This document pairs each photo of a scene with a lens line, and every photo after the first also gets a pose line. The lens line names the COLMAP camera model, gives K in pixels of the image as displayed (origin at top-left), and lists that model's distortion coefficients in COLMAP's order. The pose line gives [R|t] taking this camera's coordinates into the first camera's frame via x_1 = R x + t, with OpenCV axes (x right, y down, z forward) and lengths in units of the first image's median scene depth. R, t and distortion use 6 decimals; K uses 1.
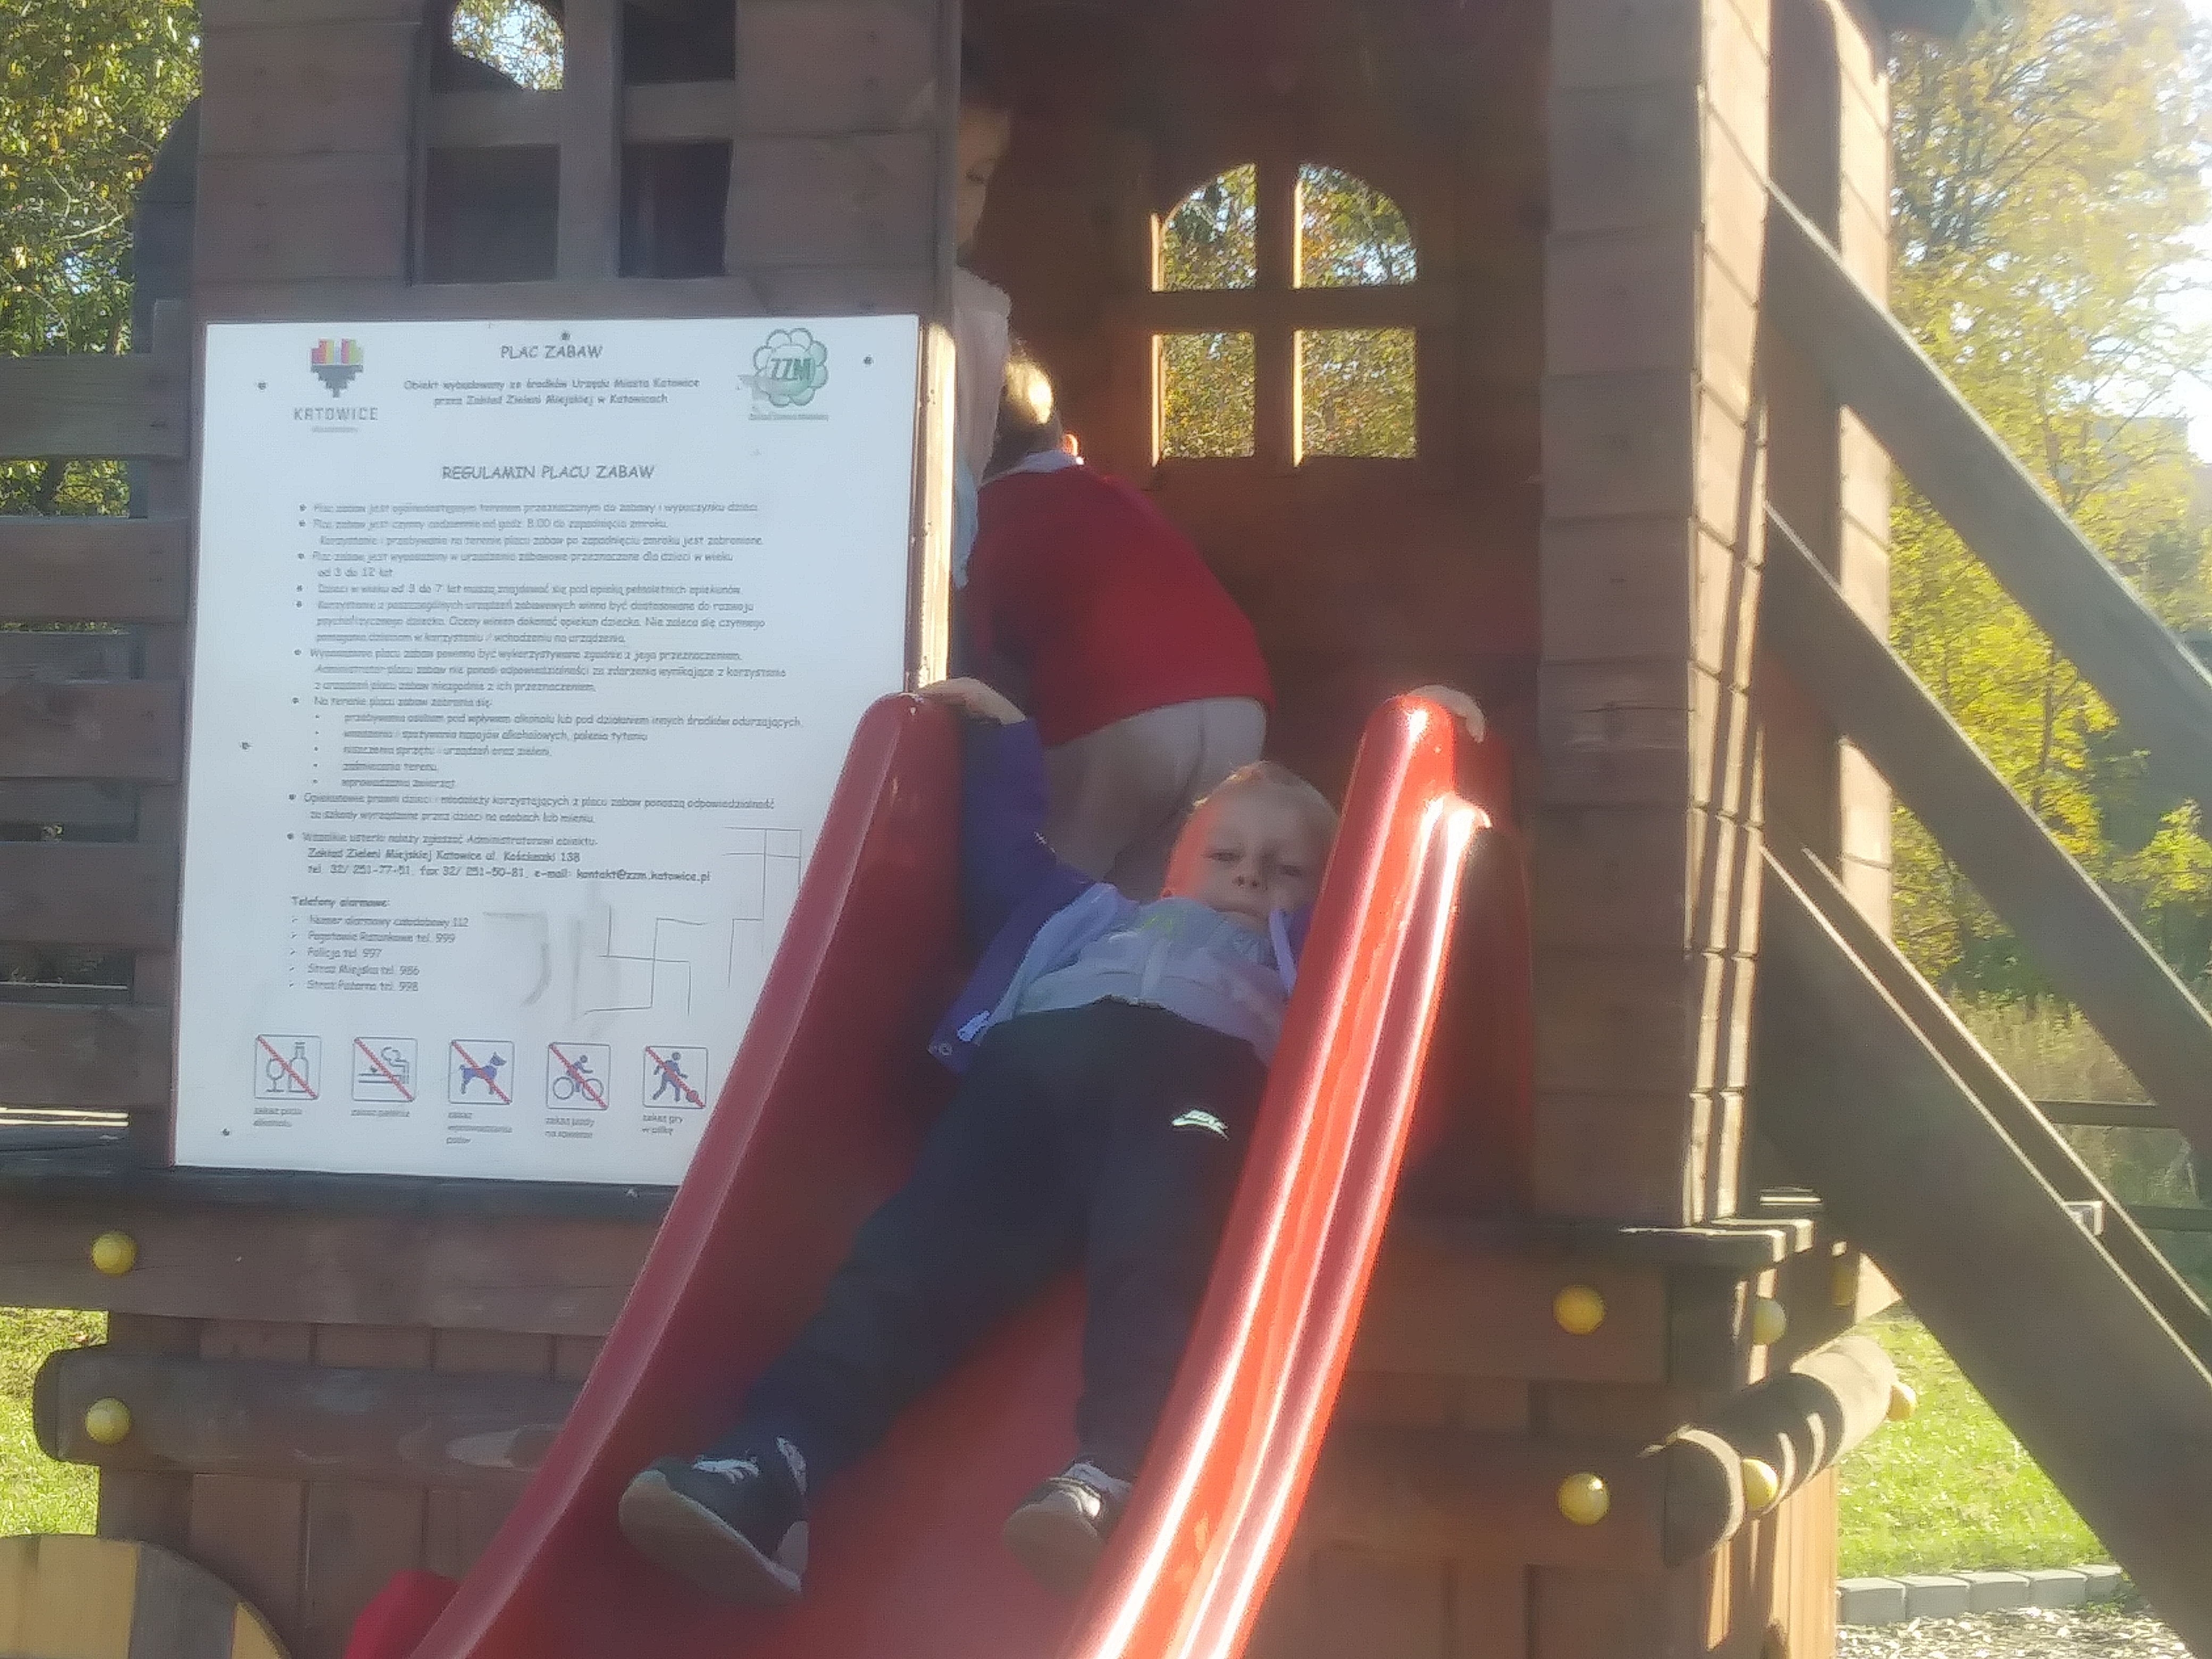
lens RADIAL K [[4026.7, 0, 1106.0], [0, 4026.7, 829.5], [0, 0, 1]] dist [0.242762, -0.039373]
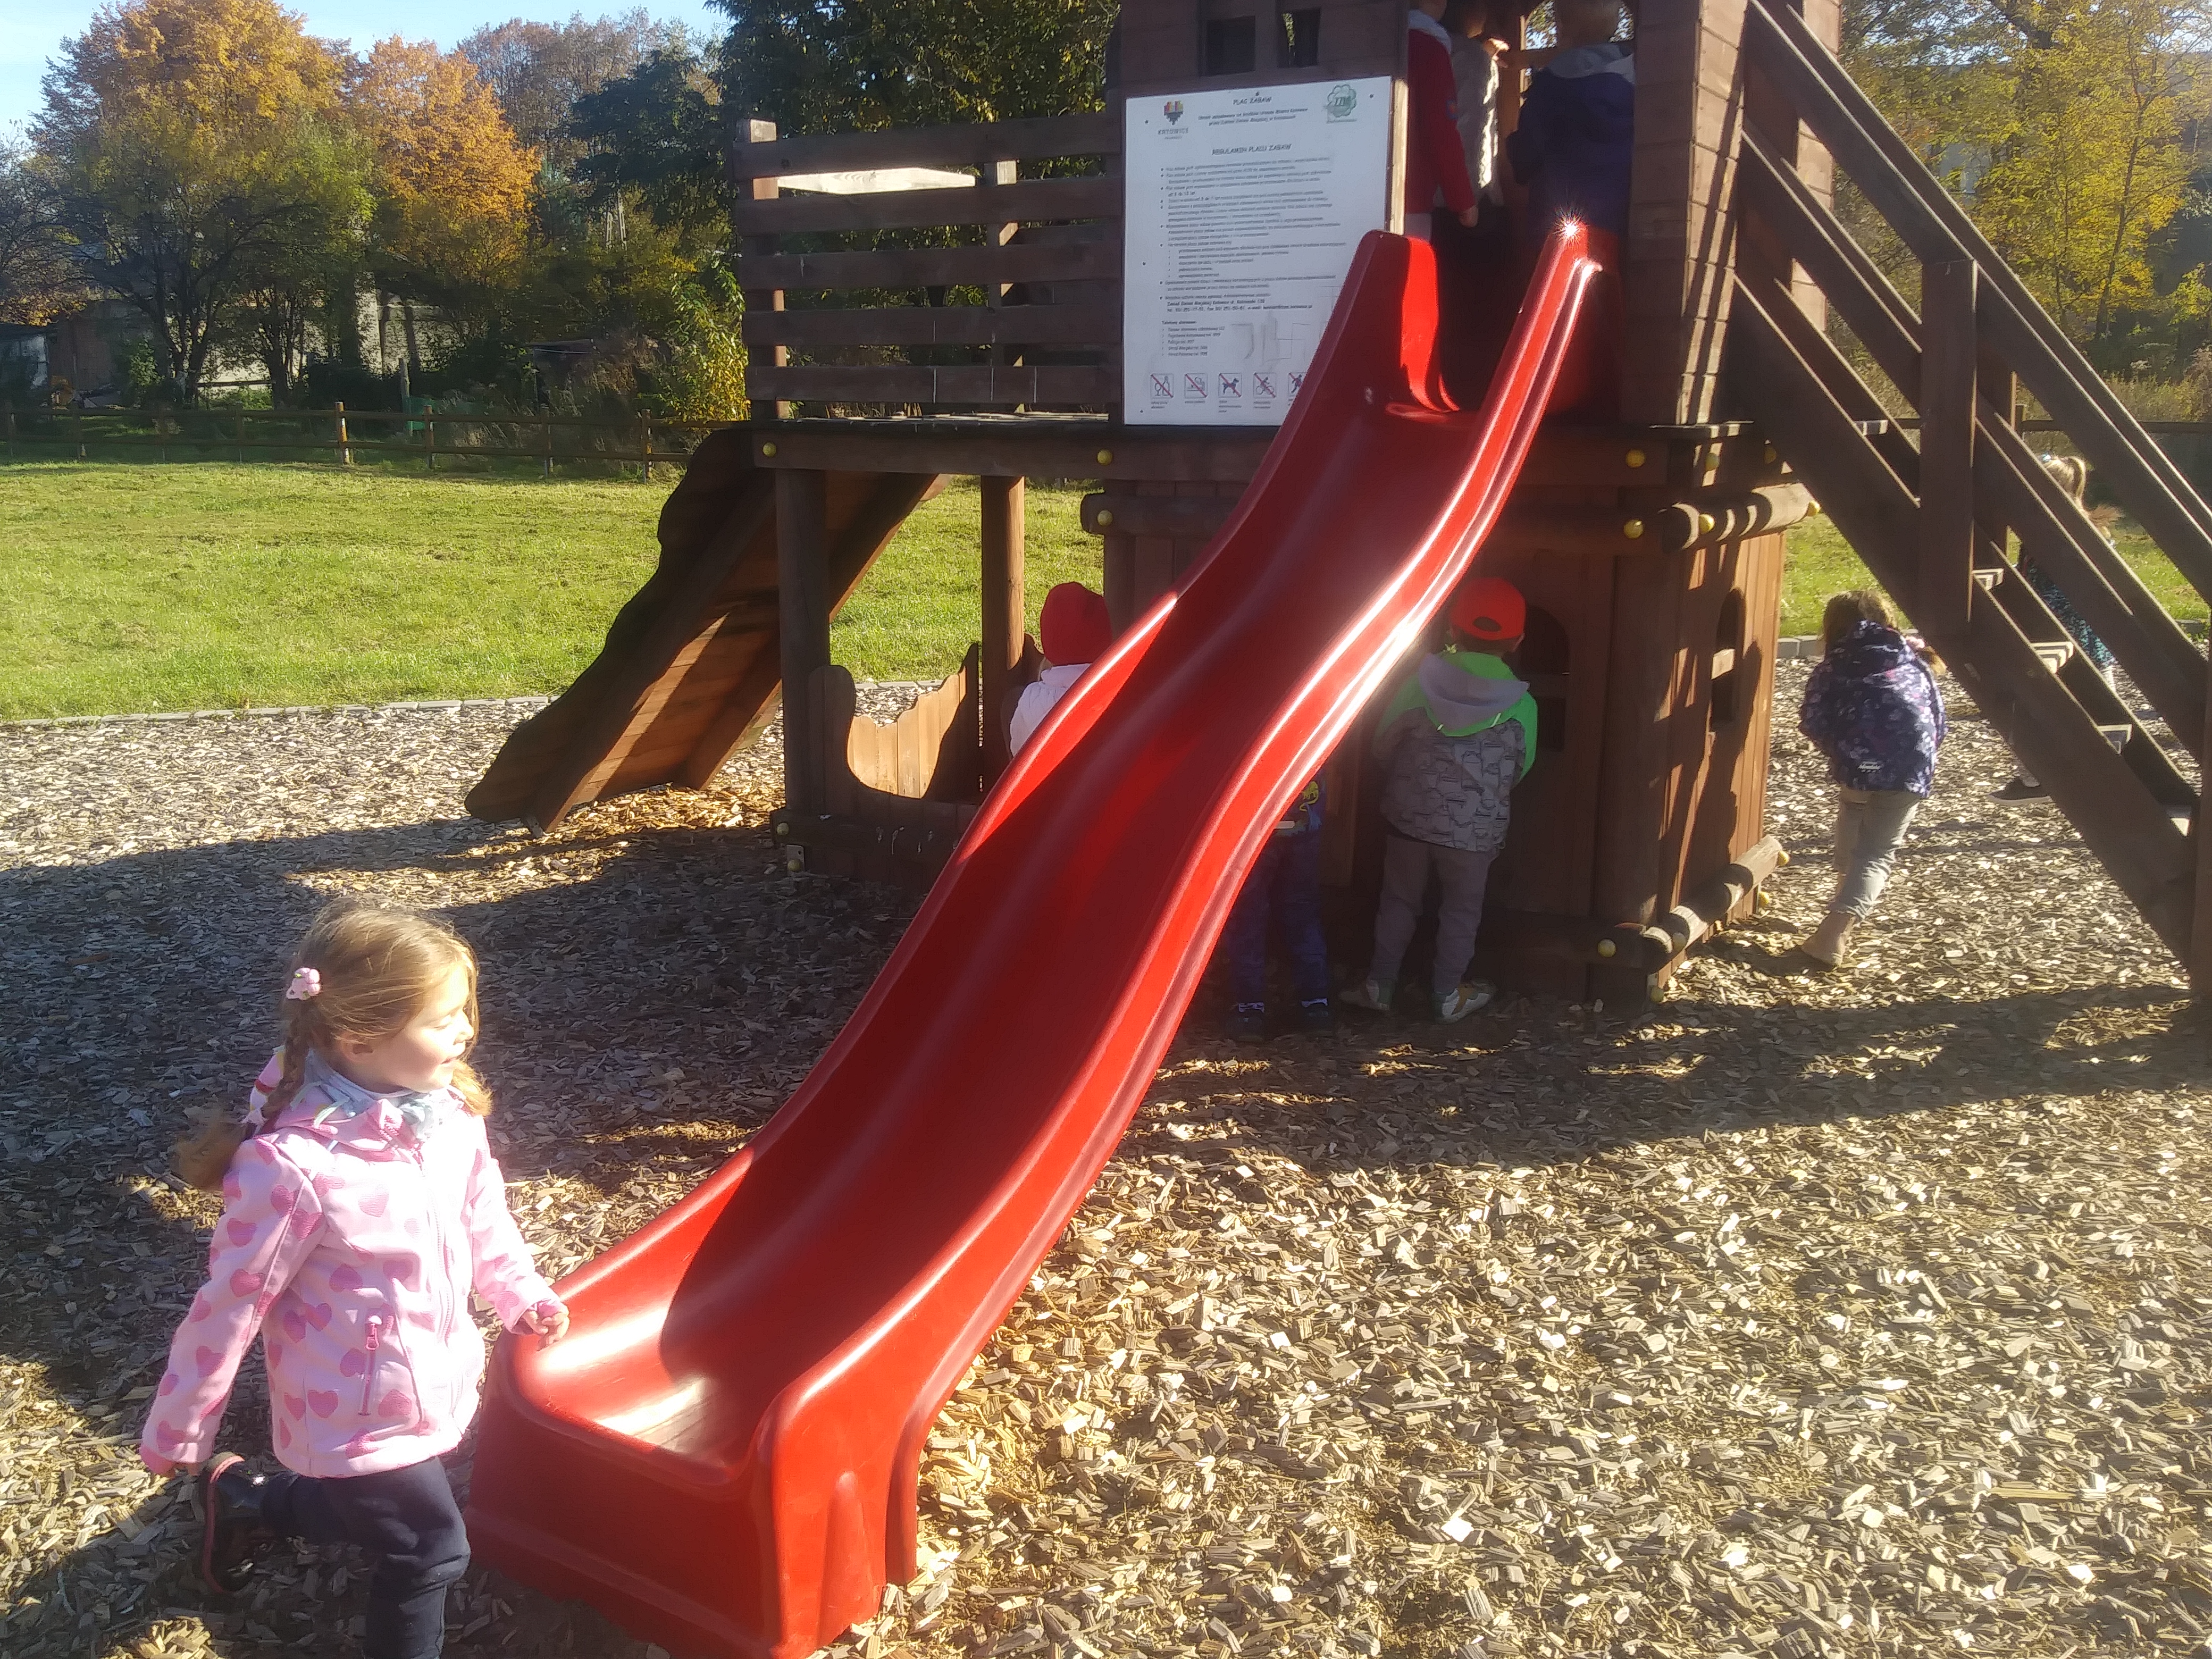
lens RADIAL K [[2297.6, 0, 1106.0], [0, 2297.6, 829.5], [0, 0, 1]] dist [0.009011, -0.021204]
pose [[0.964446, 0.017822, -0.263679, 0.169183], [0.037500, 0.978400, 0.203289, 0.035236], [0.261606, -0.205949, 0.942946, -0.502606]]
